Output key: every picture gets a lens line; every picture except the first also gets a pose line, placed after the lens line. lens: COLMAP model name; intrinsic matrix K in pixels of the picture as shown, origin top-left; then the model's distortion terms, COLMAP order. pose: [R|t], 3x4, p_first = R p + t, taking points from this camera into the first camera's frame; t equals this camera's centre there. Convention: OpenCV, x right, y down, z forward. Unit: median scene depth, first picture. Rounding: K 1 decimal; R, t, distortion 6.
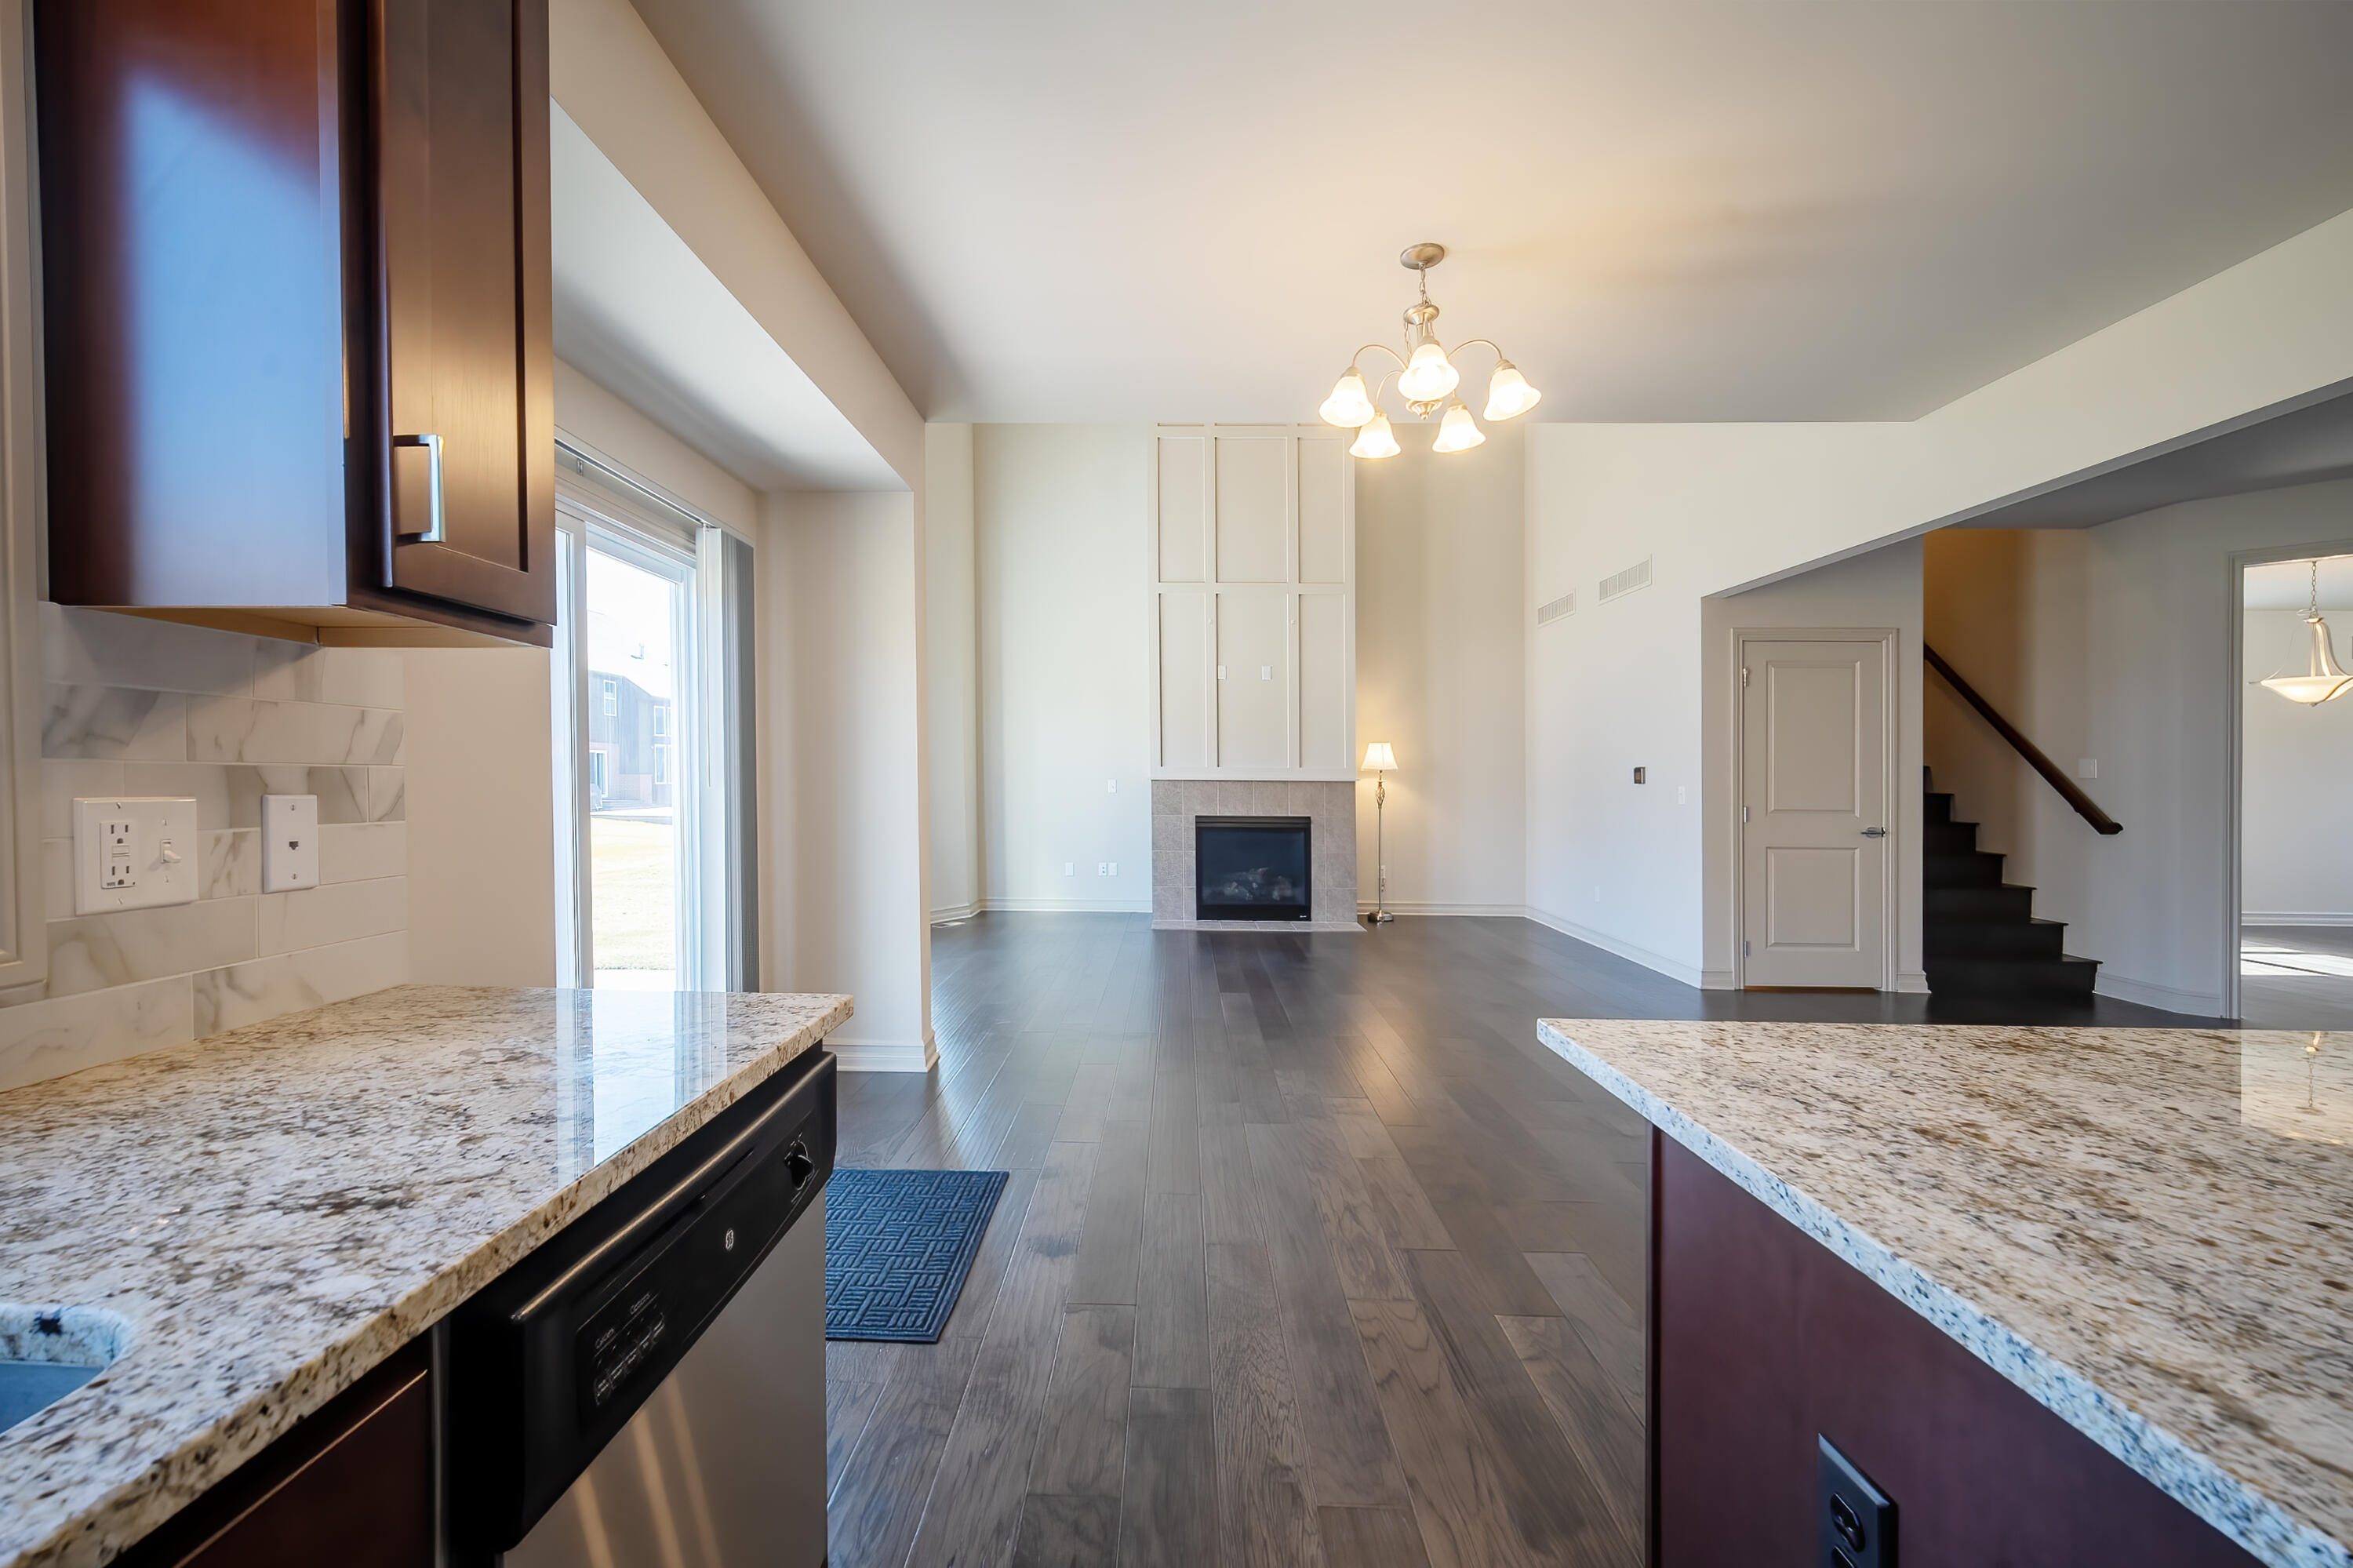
lens RADIAL K [[939.7, 0, 1178.5], [0, 939.7, 794.0], [0, 0, 1]] dist [0.000208, -0.000057]
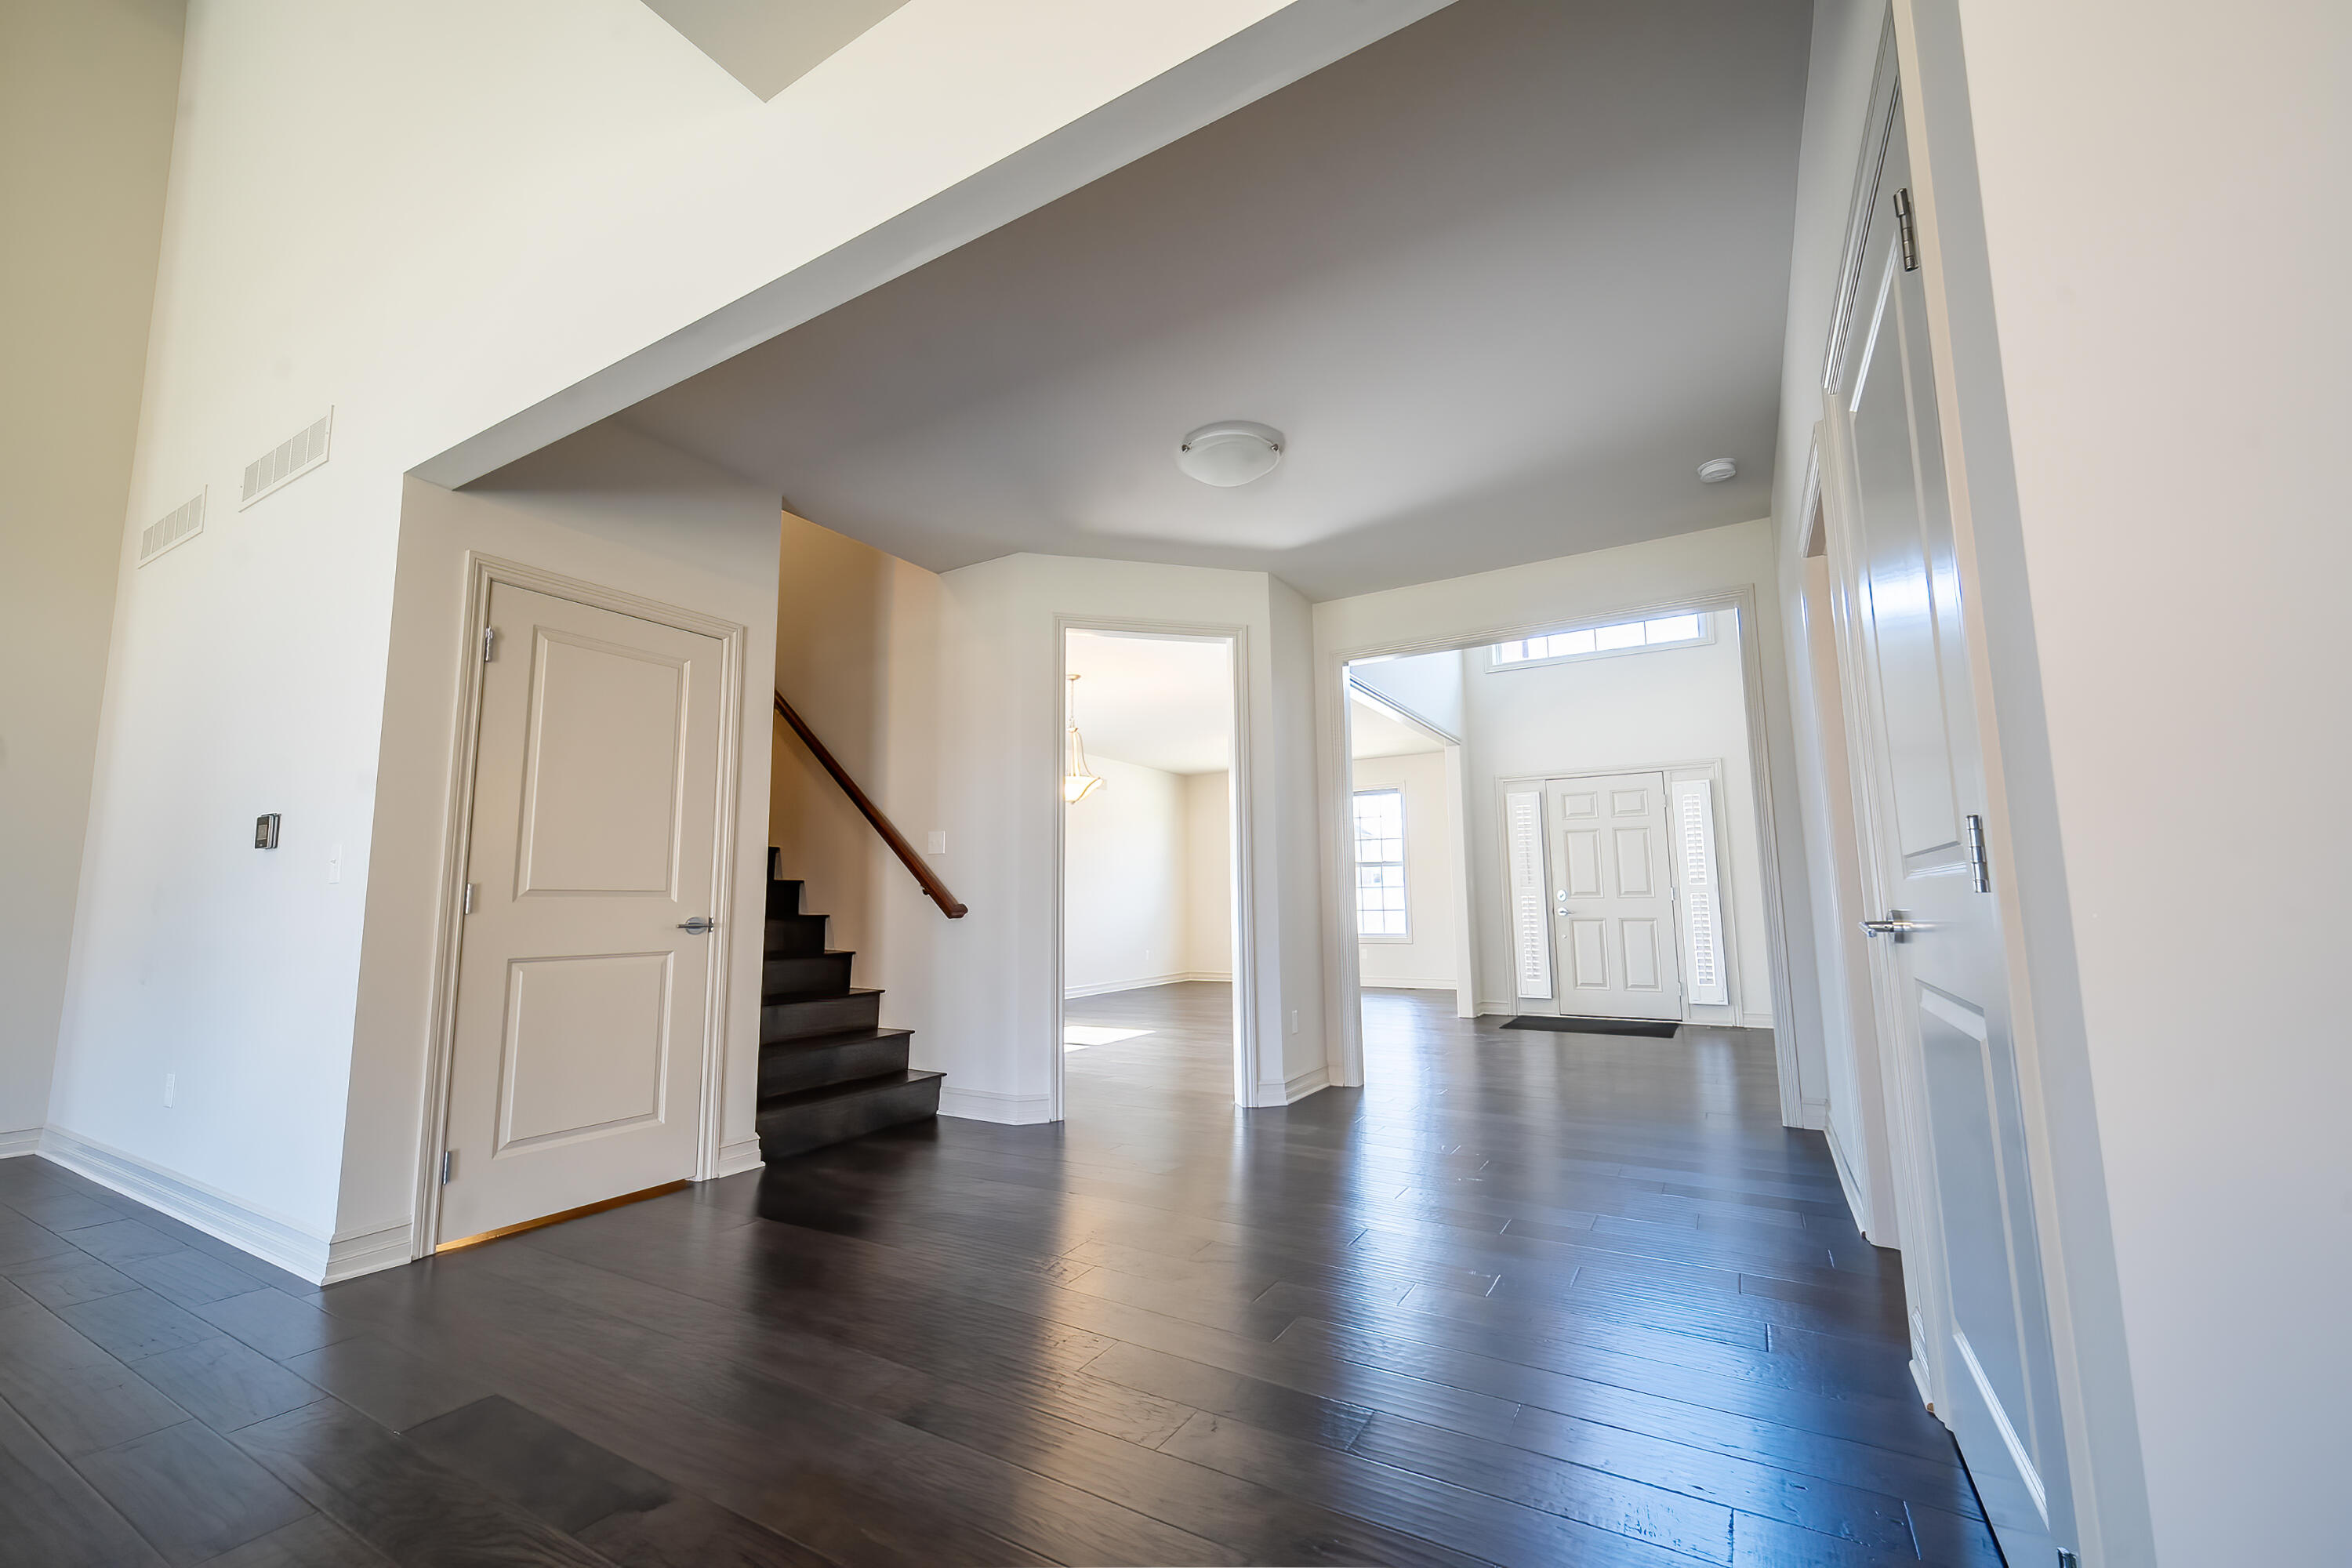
lens RADIAL K [[884.7, 0, 1190.6], [0, 884.7, 787.1], [0, 0, 1]] dist [0.000425, 0.000021]
pose [[0.450363, 0.113105, 0.885653, 0.341359], [0.025515, 0.989908, -0.139394, 0.039614], [-0.892481, 0.085375, 0.442932, 0.418163]]
